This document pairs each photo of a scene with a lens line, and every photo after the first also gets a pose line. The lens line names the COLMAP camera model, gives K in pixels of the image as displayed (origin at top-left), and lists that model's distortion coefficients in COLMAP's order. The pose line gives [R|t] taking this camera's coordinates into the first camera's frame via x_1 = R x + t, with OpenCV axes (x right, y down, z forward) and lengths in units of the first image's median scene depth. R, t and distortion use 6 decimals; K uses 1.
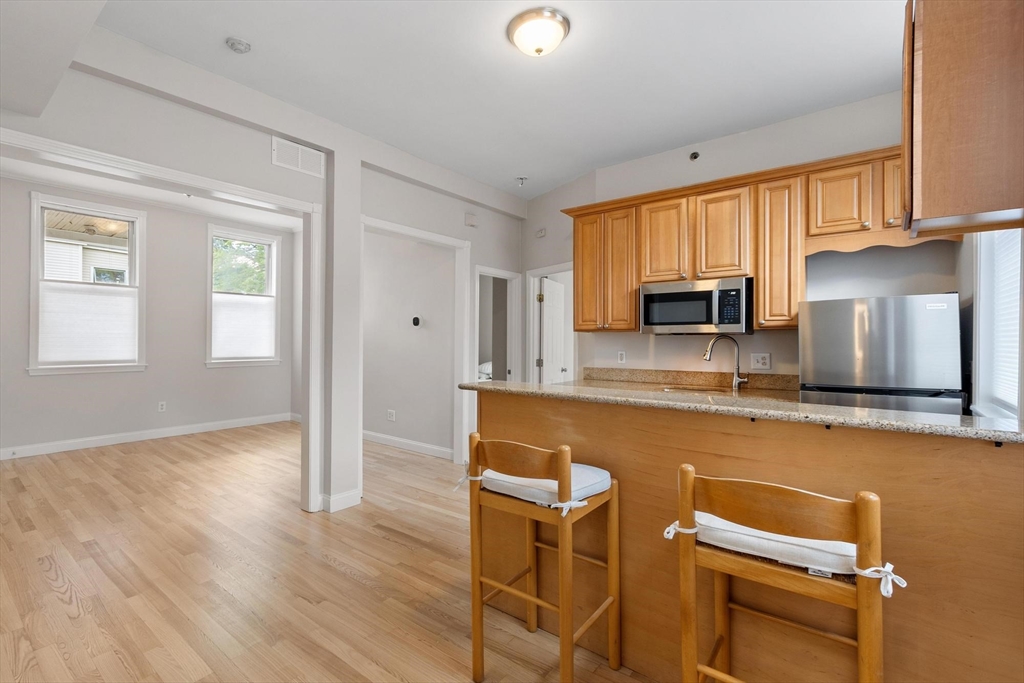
lens RADIAL K [[460.2, 0, 489.0], [0, 460.2, 337.1], [0, 0, 1]] dist [0.000074, -0.000052]
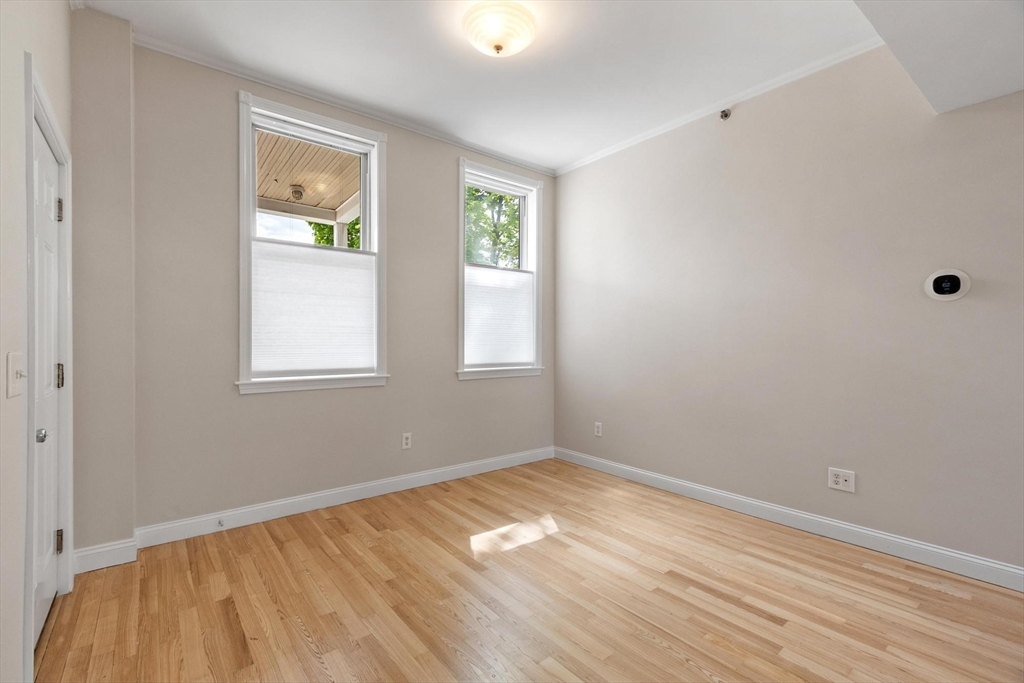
lens RADIAL K [[446.4, 0, 486.7], [0, 446.4, 342.9], [0, 0, 1]] dist [0.001706, -0.000092]
pose [[0.970496, -0.011909, -0.240822, -0.637026], [0.011752, 0.999929, -0.002085, 0.024522], [0.240830, -0.000806, 0.970567, 0.596950]]
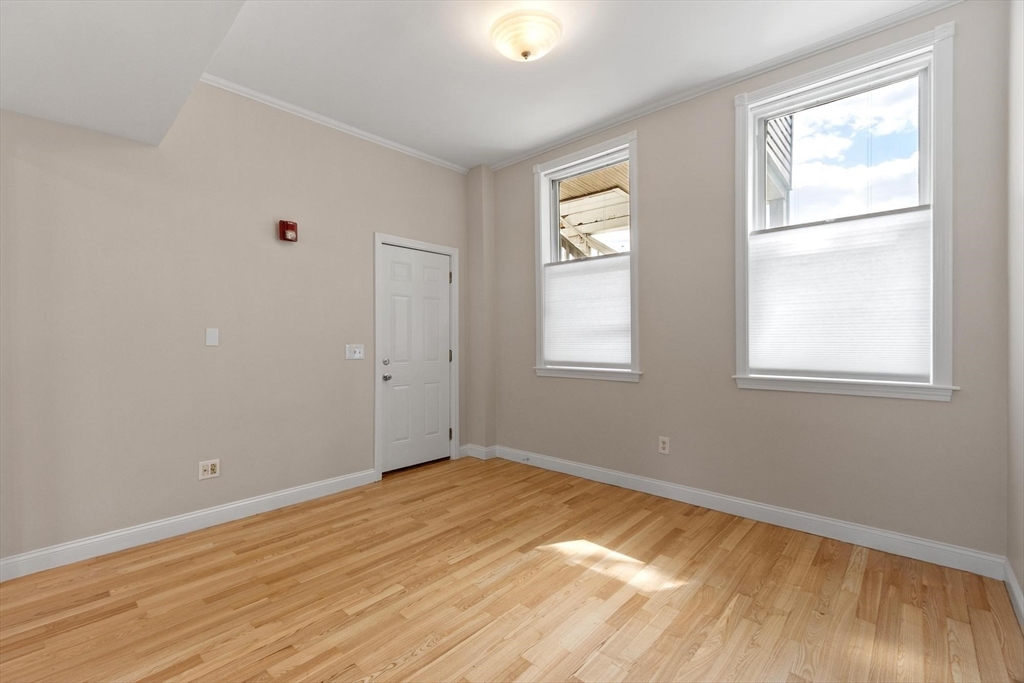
lens RADIAL K [[446.4, 0, 486.7], [0, 446.4, 342.9], [0, 0, 1]] dist [0.001706, -0.000092]
pose [[-0.087393, -0.001949, -0.996172, -0.159945], [0.005031, 0.999984, -0.002398, 0.026826], [0.996161, -0.005221, -0.087381, 1.162532]]
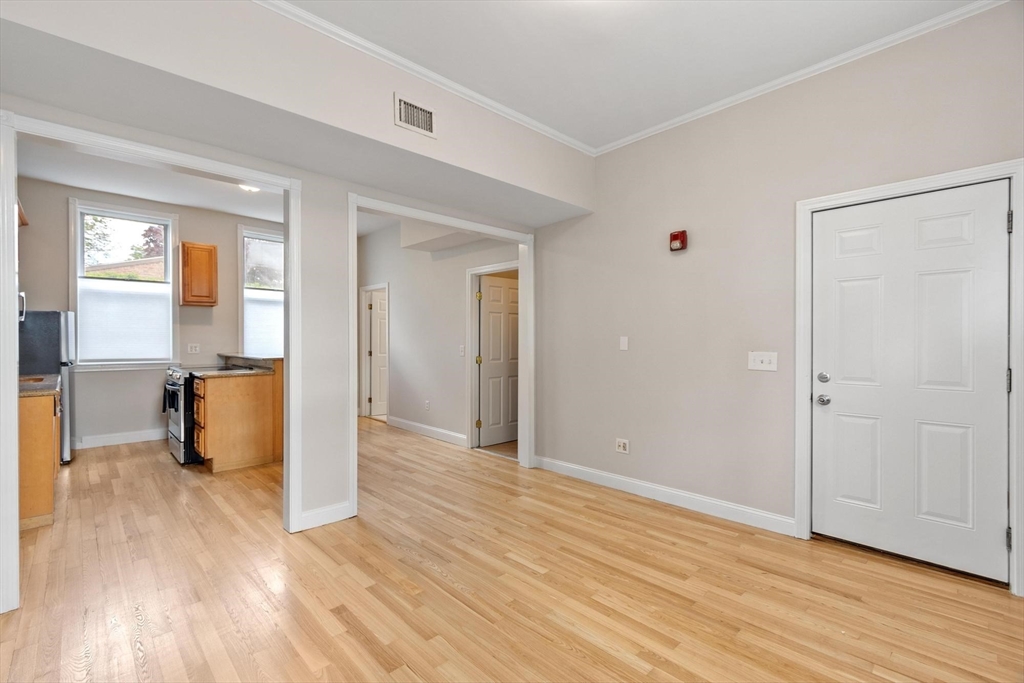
lens RADIAL K [[446.4, 0, 486.7], [0, 446.4, 342.9], [0, 0, 1]] dist [0.001706, -0.000092]
pose [[-0.988364, -0.008273, 0.151885, -0.697535], [-0.008000, 0.999965, 0.002407, 0.013215], [-0.151900, 0.001164, -0.988395, 1.608391]]
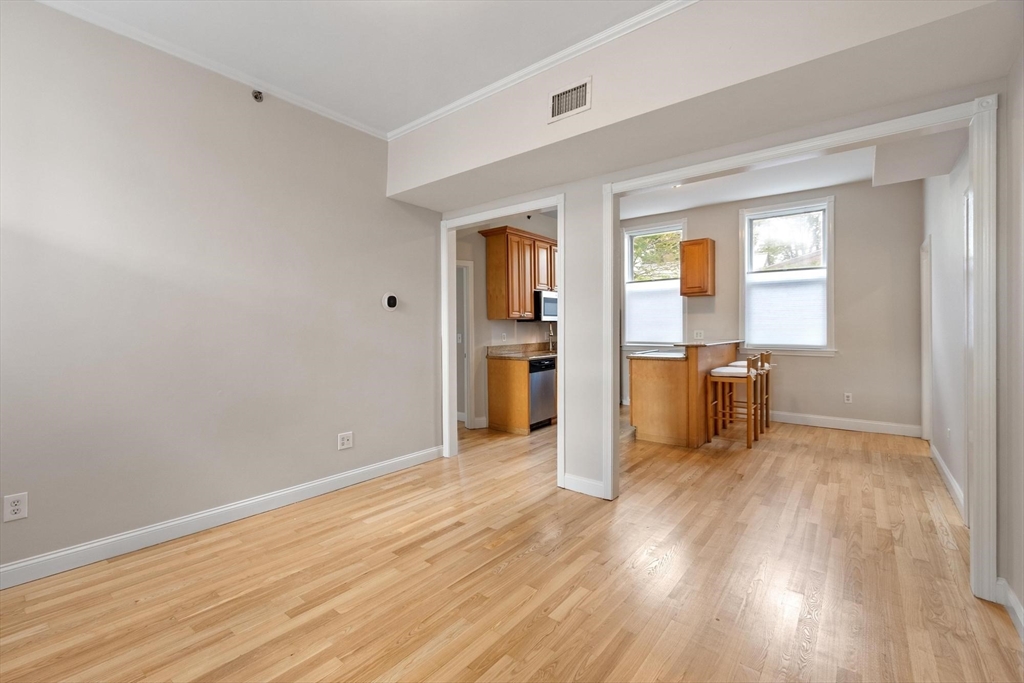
lens RADIAL K [[450.1, 0, 484.2], [0, 450.1, 332.2], [0, 0, 1]] dist [0.000729, -0.000334]
pose [[0.022321, -0.013645, 0.999658, -1.160004], [0.003375, 0.999902, 0.013573, 0.008629], [-0.999745, 0.003071, 0.022365, 1.073192]]
